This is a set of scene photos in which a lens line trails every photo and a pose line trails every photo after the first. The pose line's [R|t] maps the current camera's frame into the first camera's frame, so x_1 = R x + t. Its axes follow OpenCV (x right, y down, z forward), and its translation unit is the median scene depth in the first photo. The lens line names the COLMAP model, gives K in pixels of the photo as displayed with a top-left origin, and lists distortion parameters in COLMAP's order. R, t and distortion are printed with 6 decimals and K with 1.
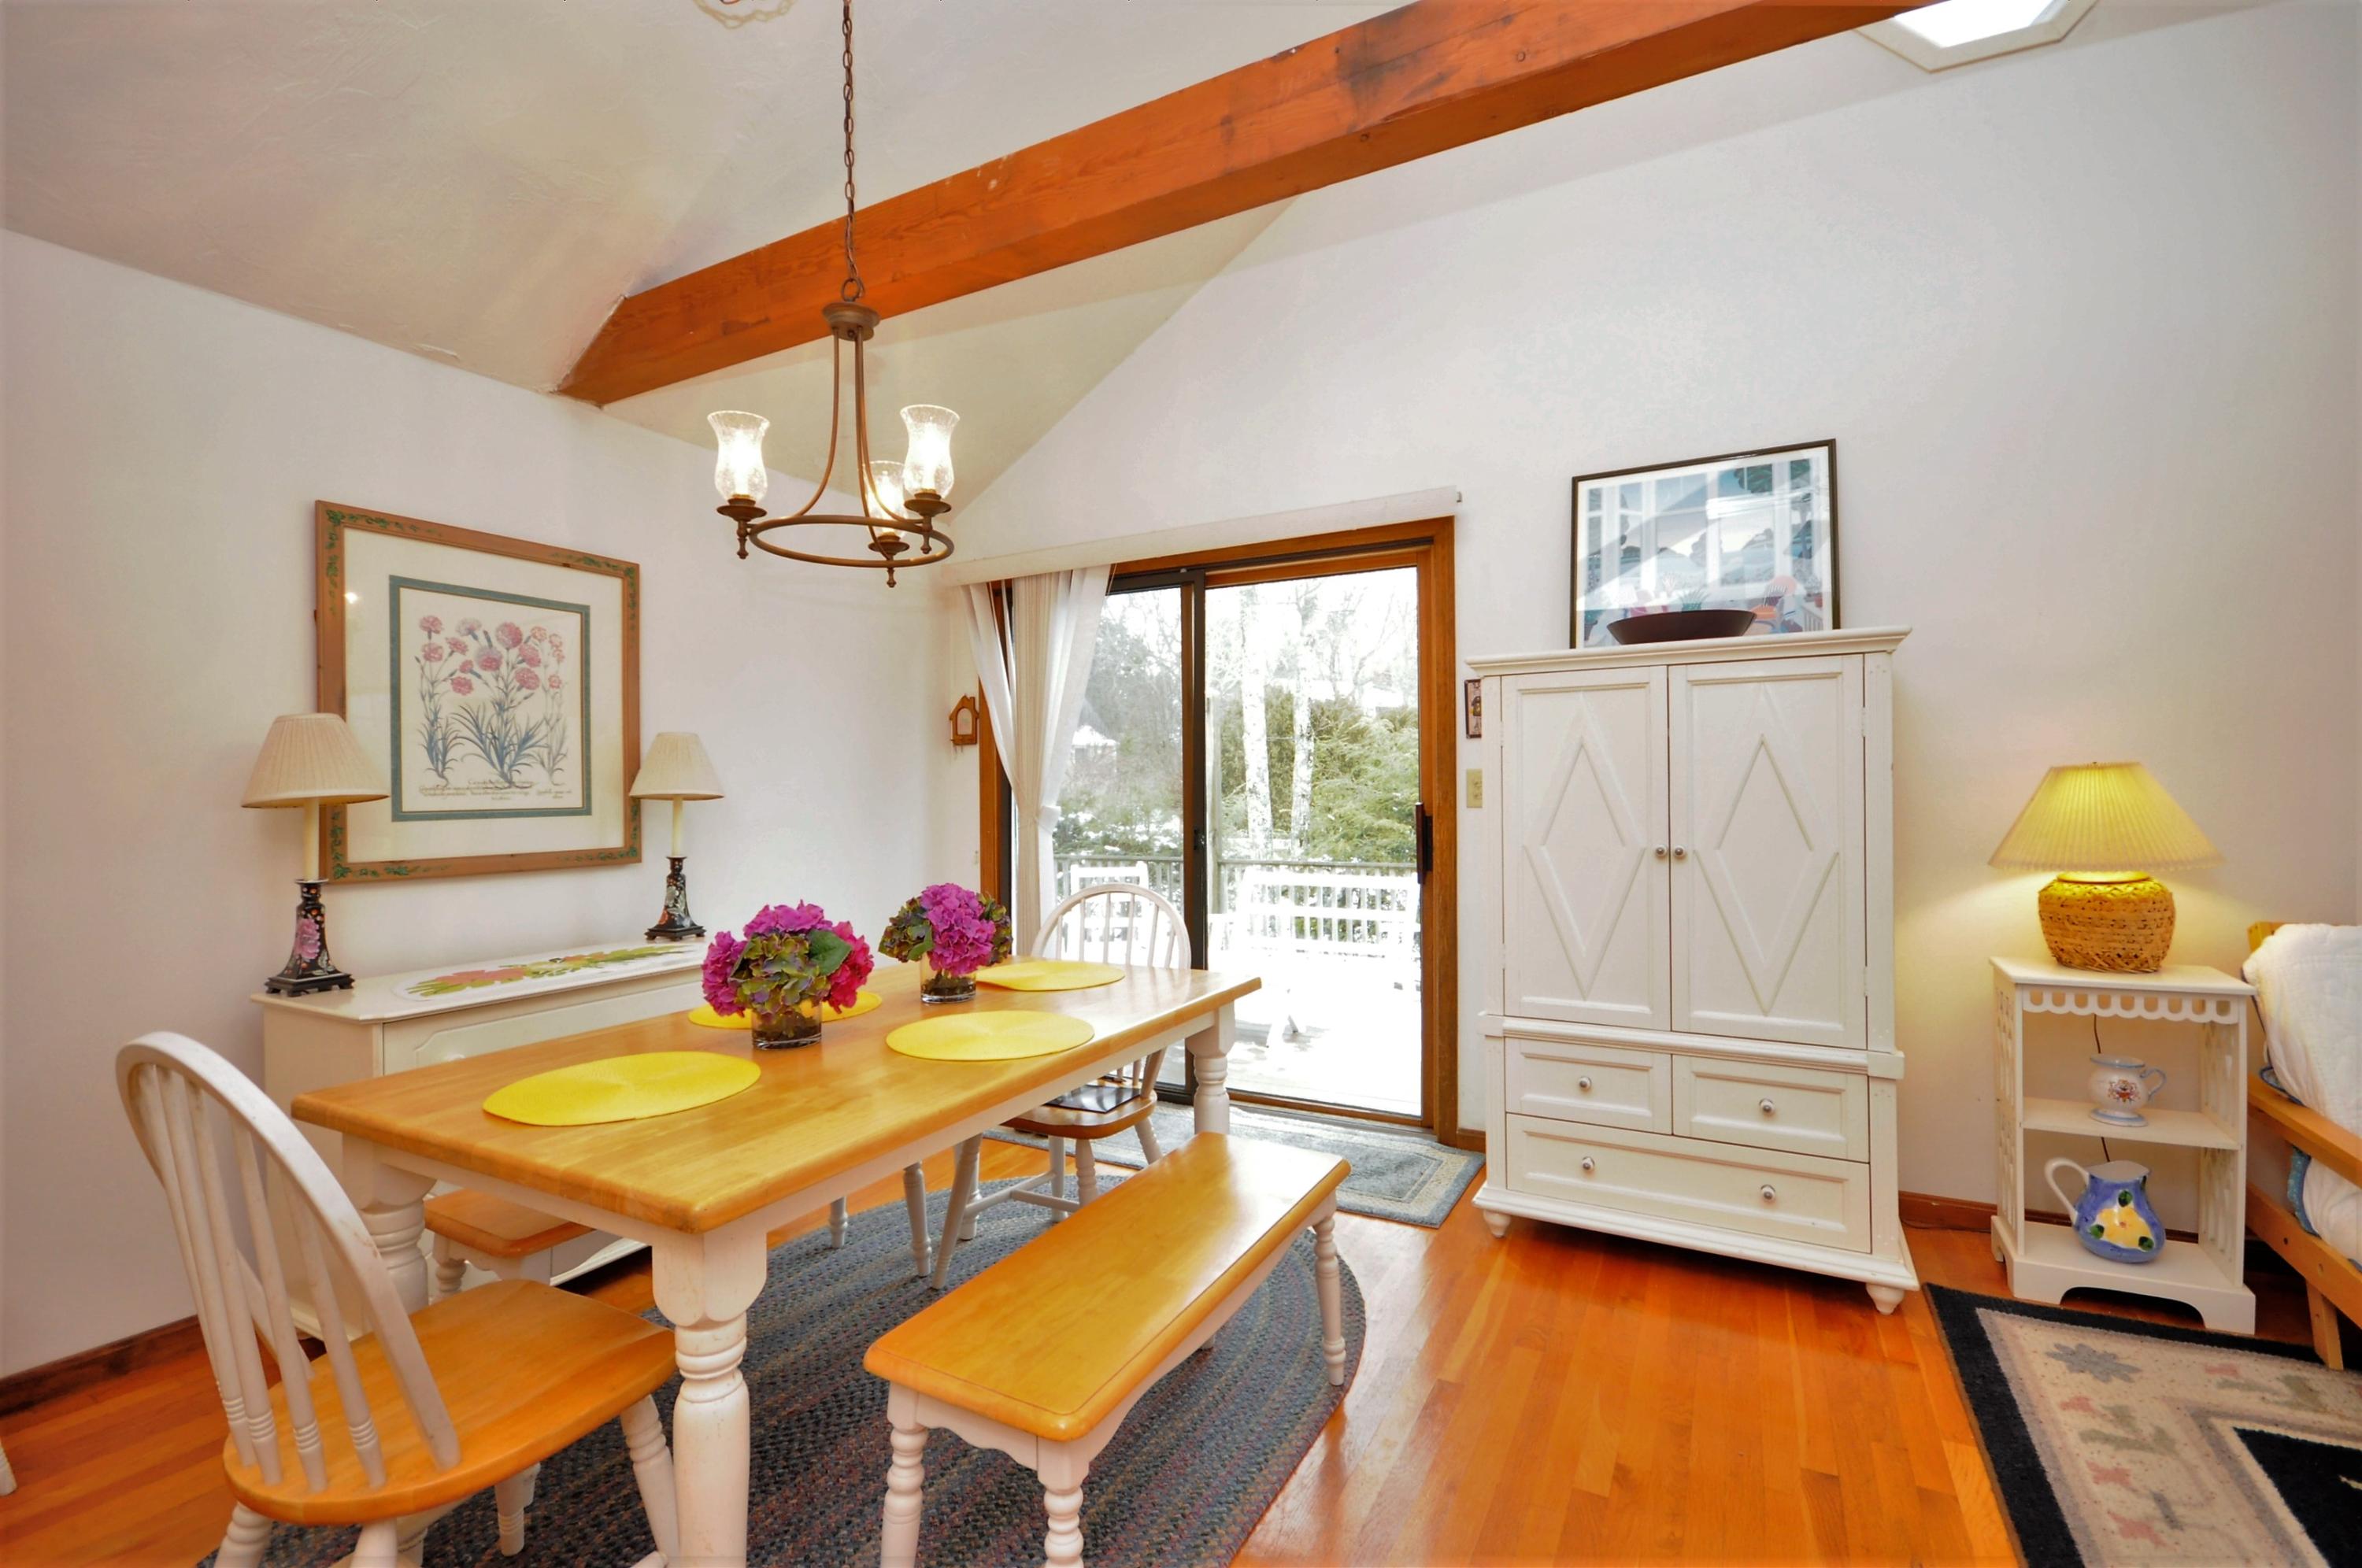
lens RADIAL K [[1032.6, 0, 1178.8], [0, 1032.6, 791.0], [0, 0, 1]] dist [0.008760, -0.011693]
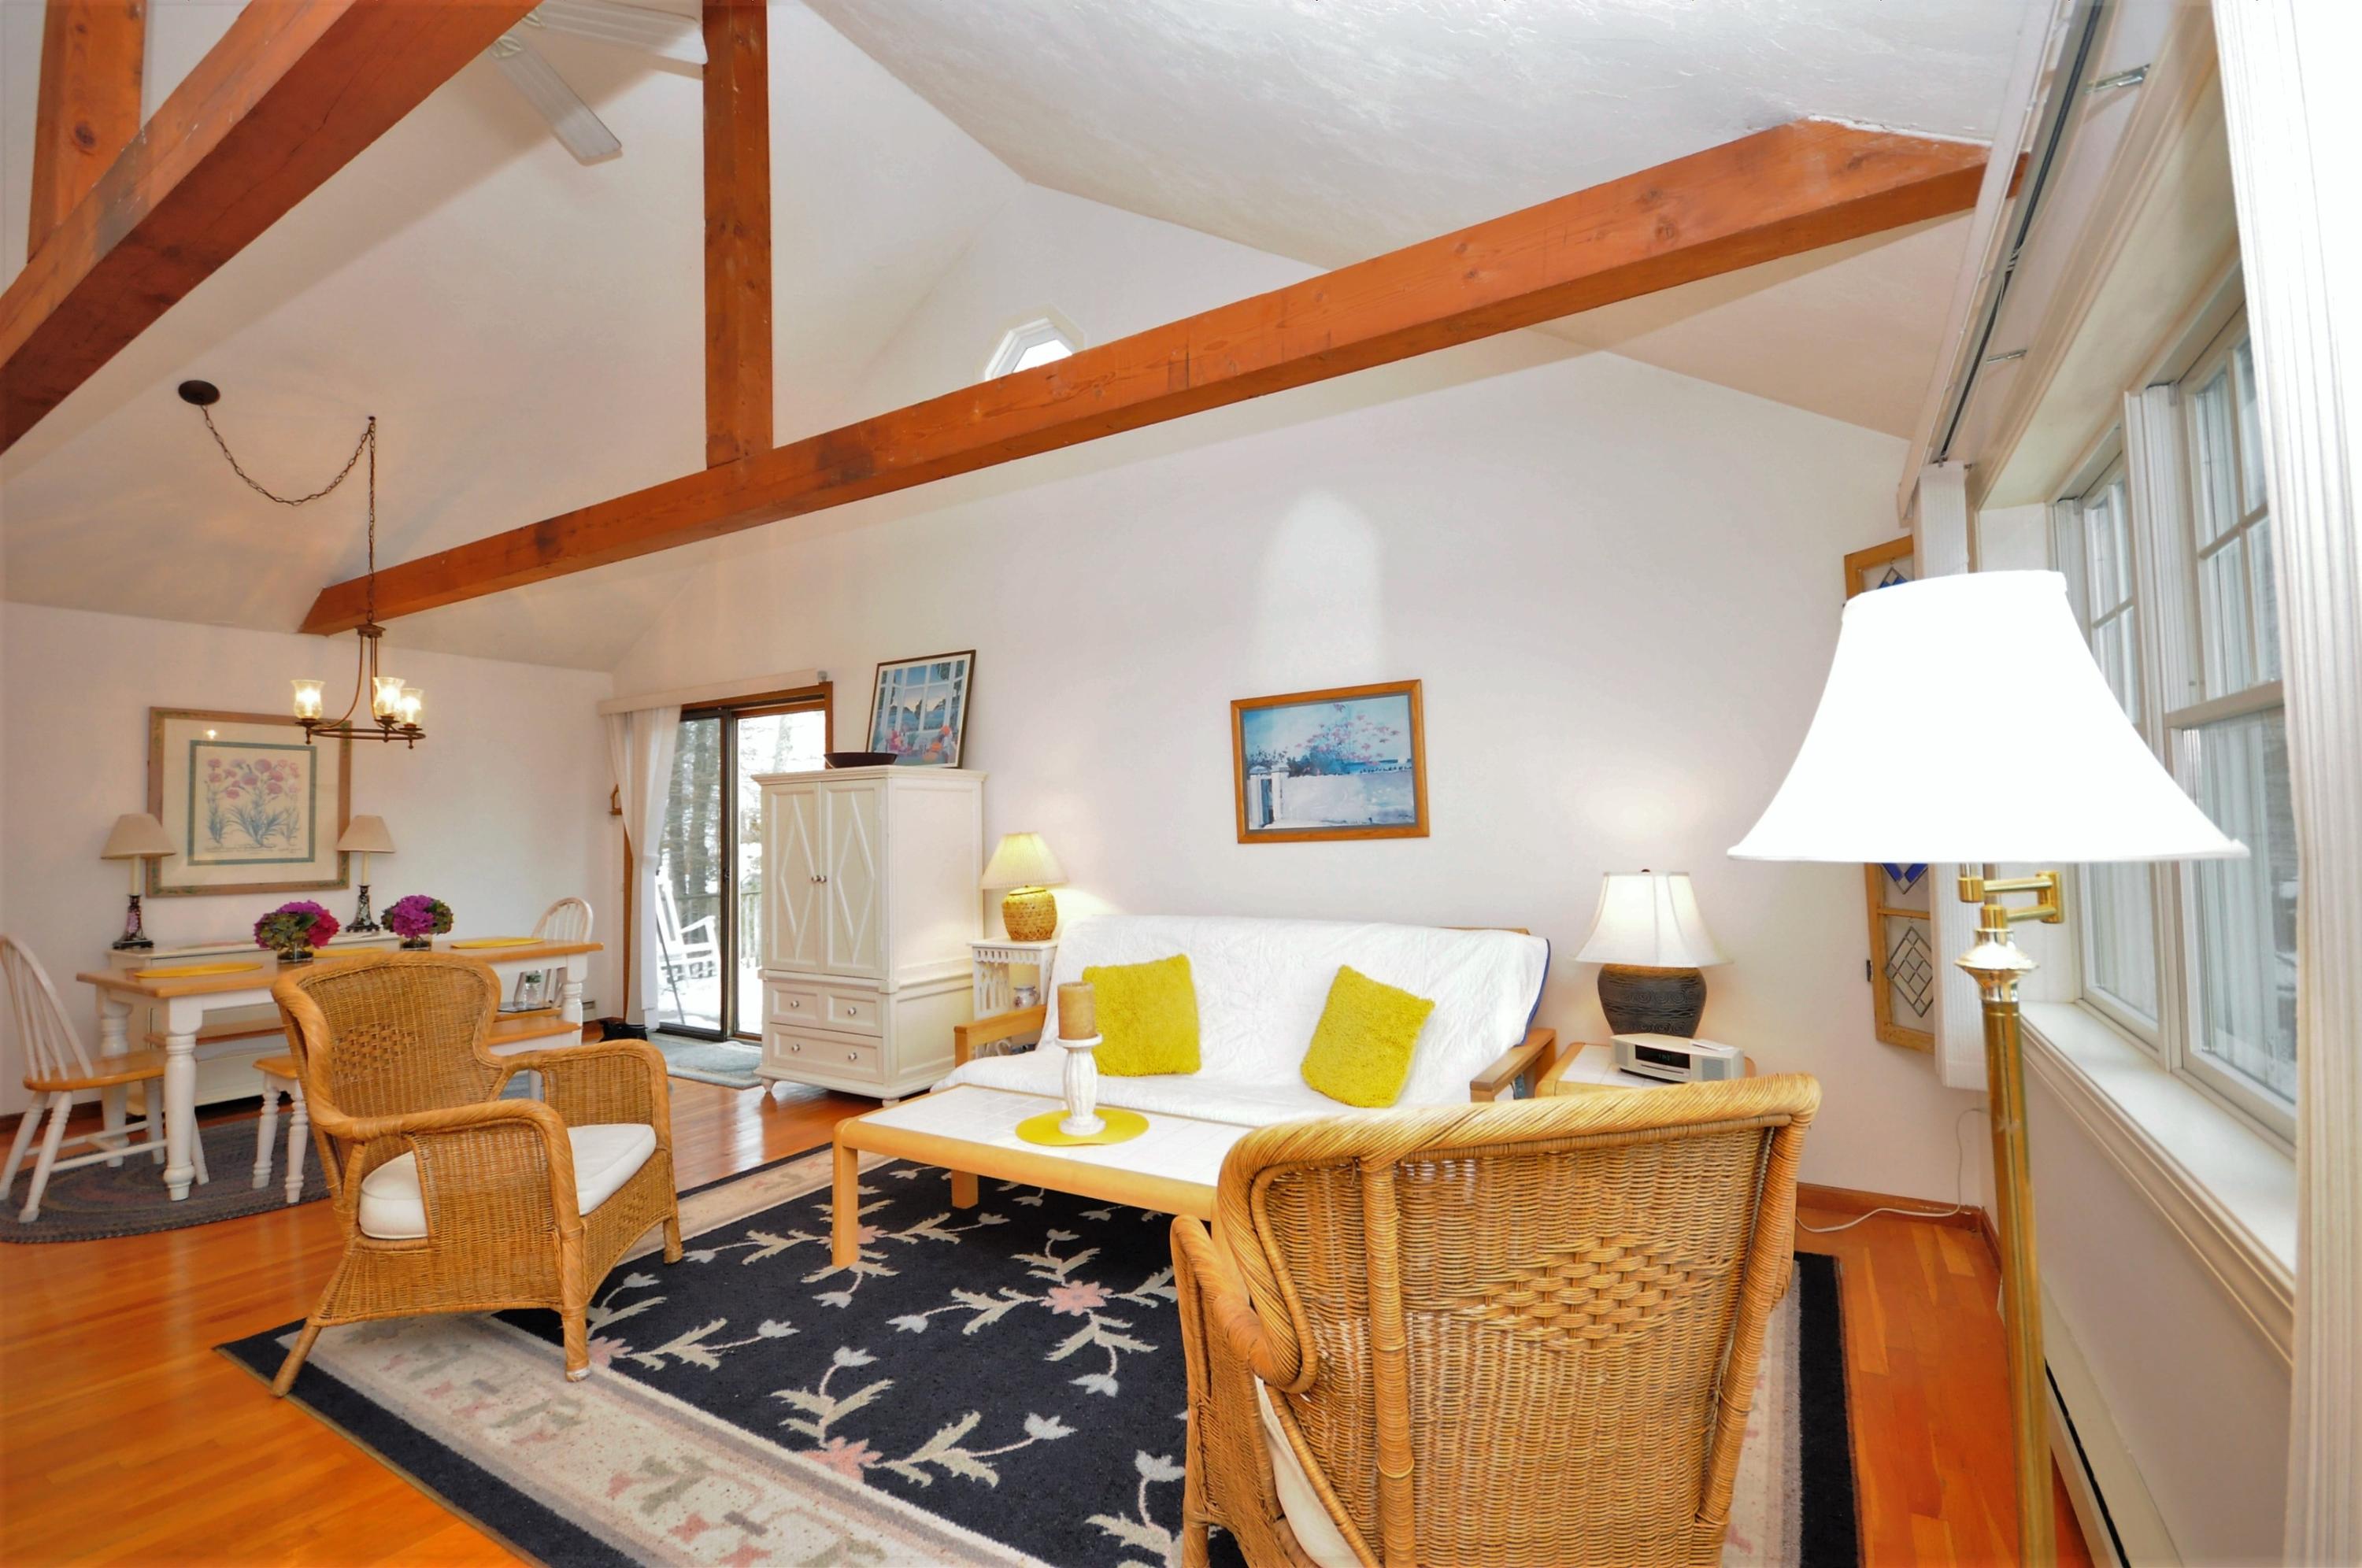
lens RADIAL K [[1032.6, 0, 1182.5], [0, 1032.6, 786.8], [0, 0, 1]] dist [0.008760, -0.011693]
pose [[0.998992, -0.007561, -0.044254, 1.248872], [0.005551, 0.998955, -0.045362, -0.021301], [0.044550, 0.045071, 0.997990, -0.897901]]
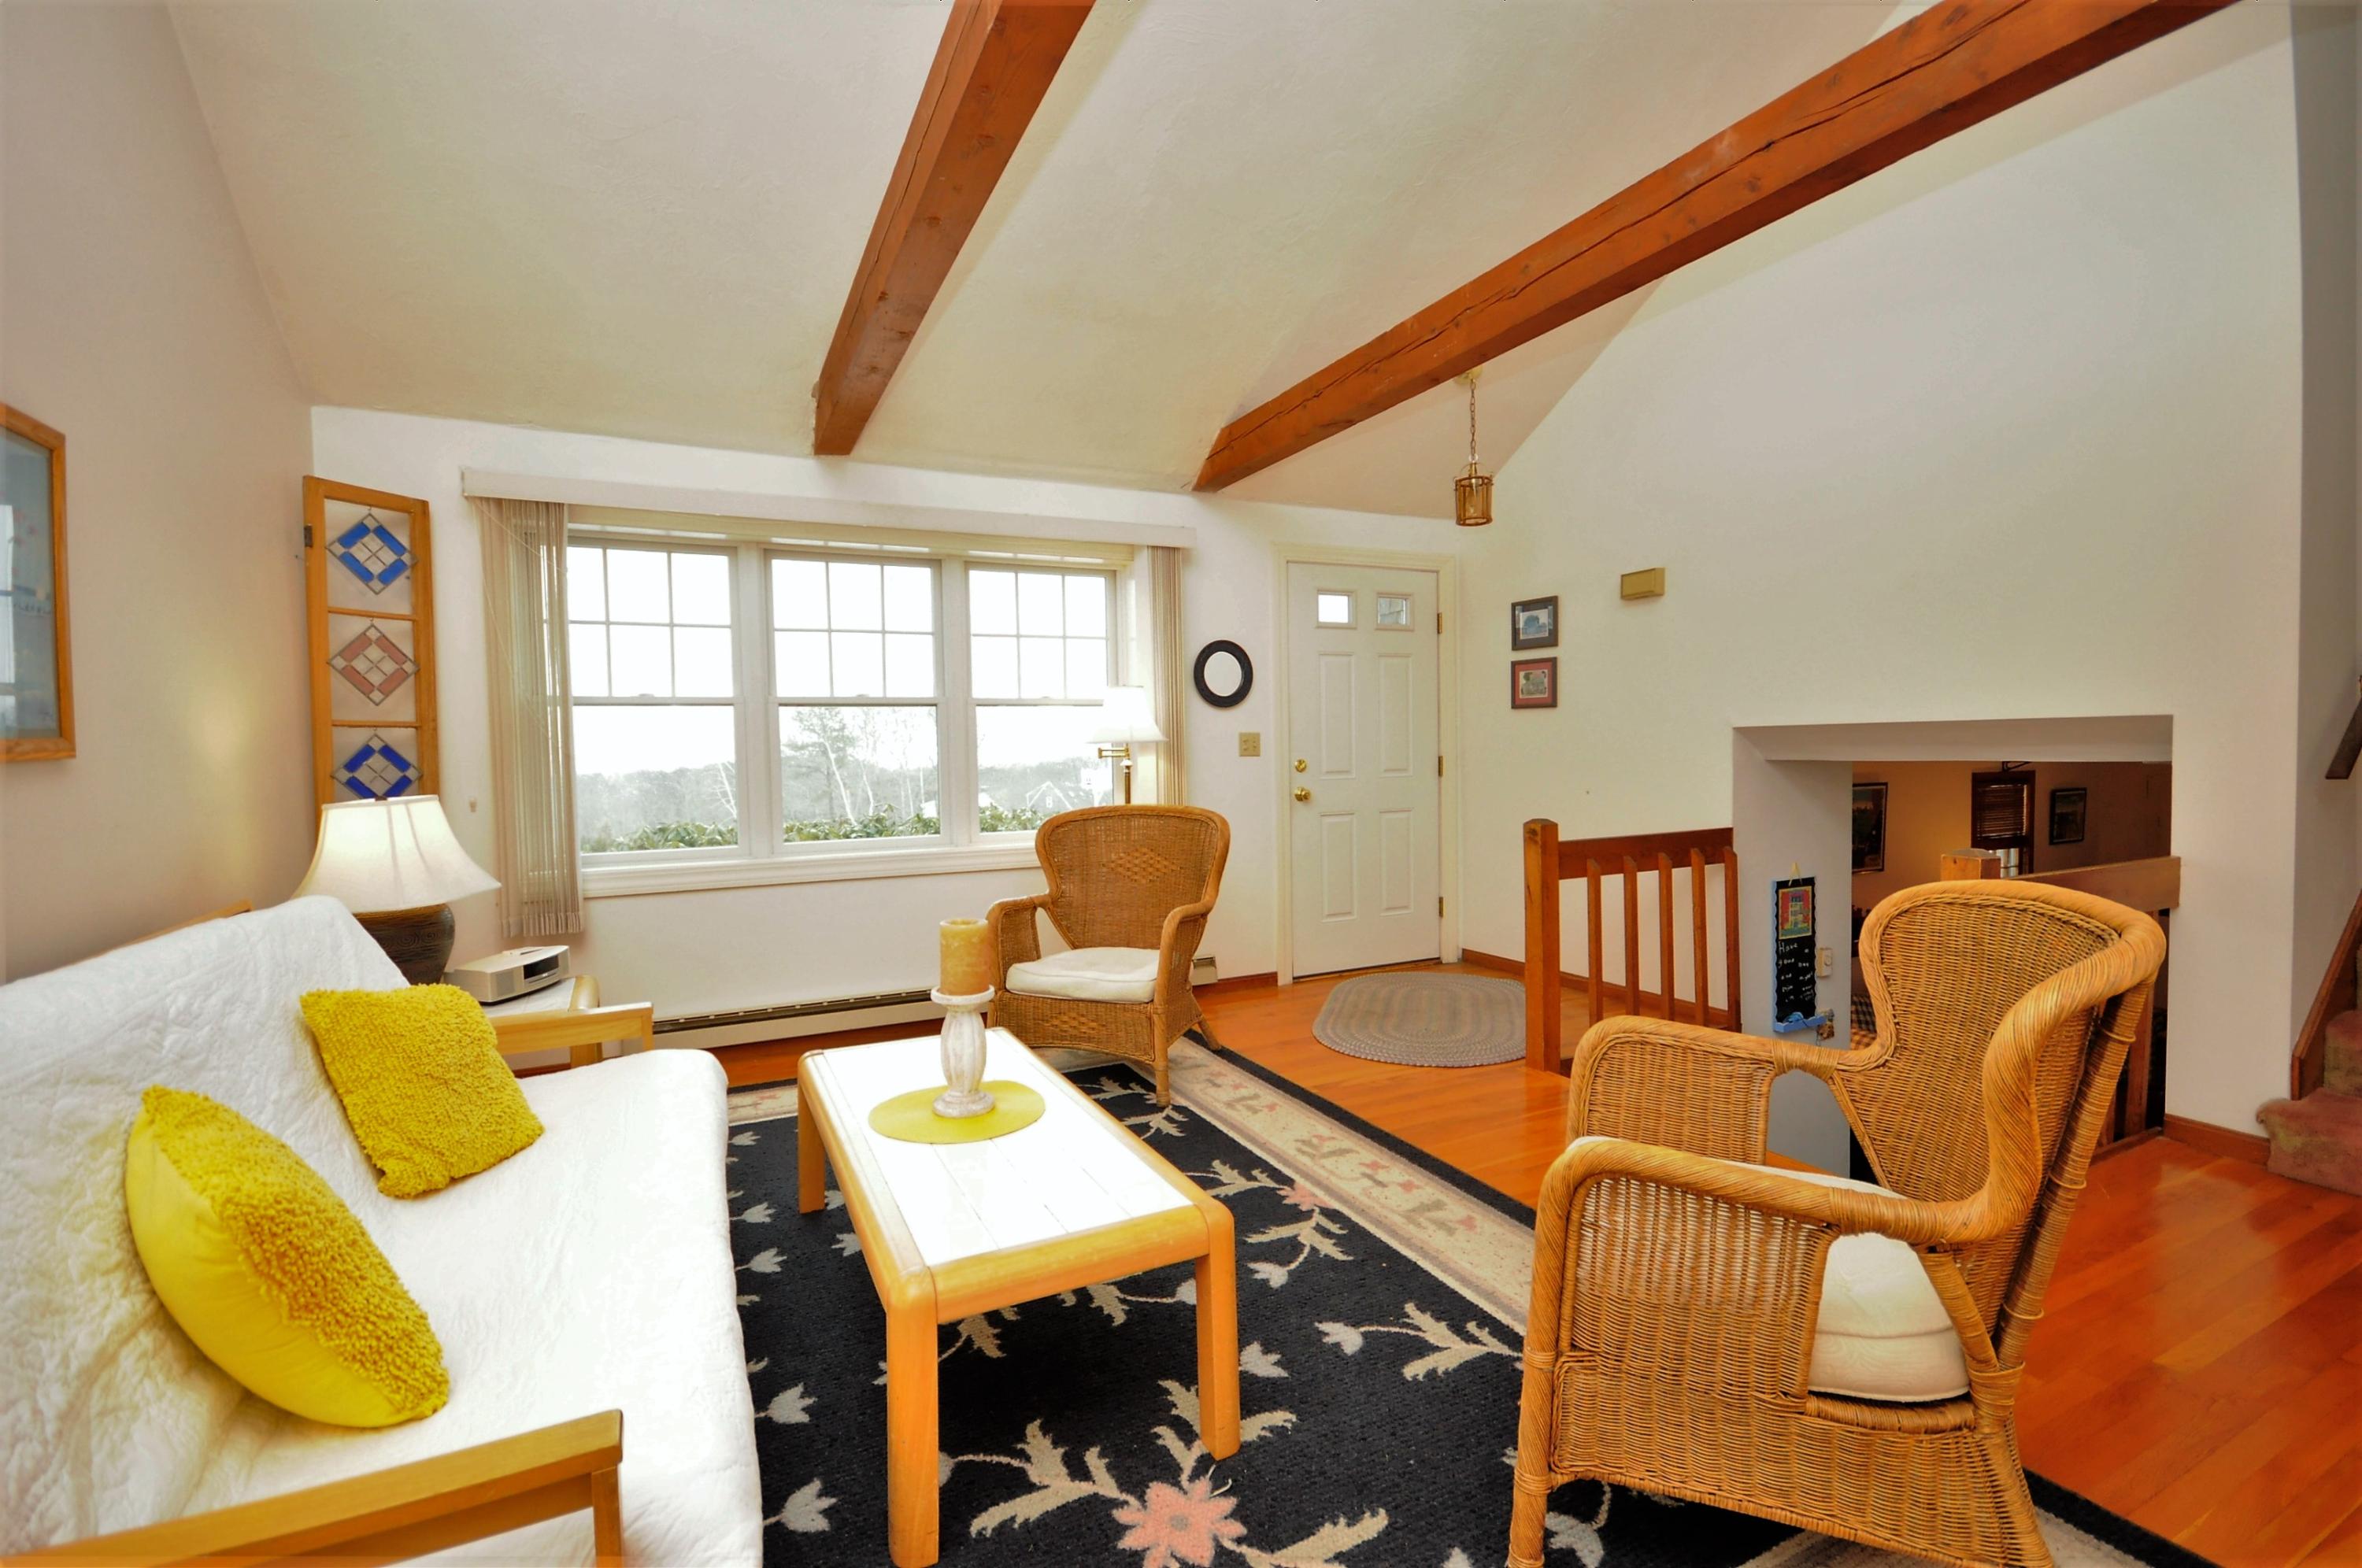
lens RADIAL K [[1032.6, 0, 1173.3], [0, 1032.6, 790.4], [0, 0, 1]] dist [0.008760, -0.011693]
pose [[-0.810896, 0.004110, 0.585176, 0.417628], [0.030671, 0.998899, 0.035486, 0.007639], [-0.584386, 0.046723, -0.810130, 0.866976]]
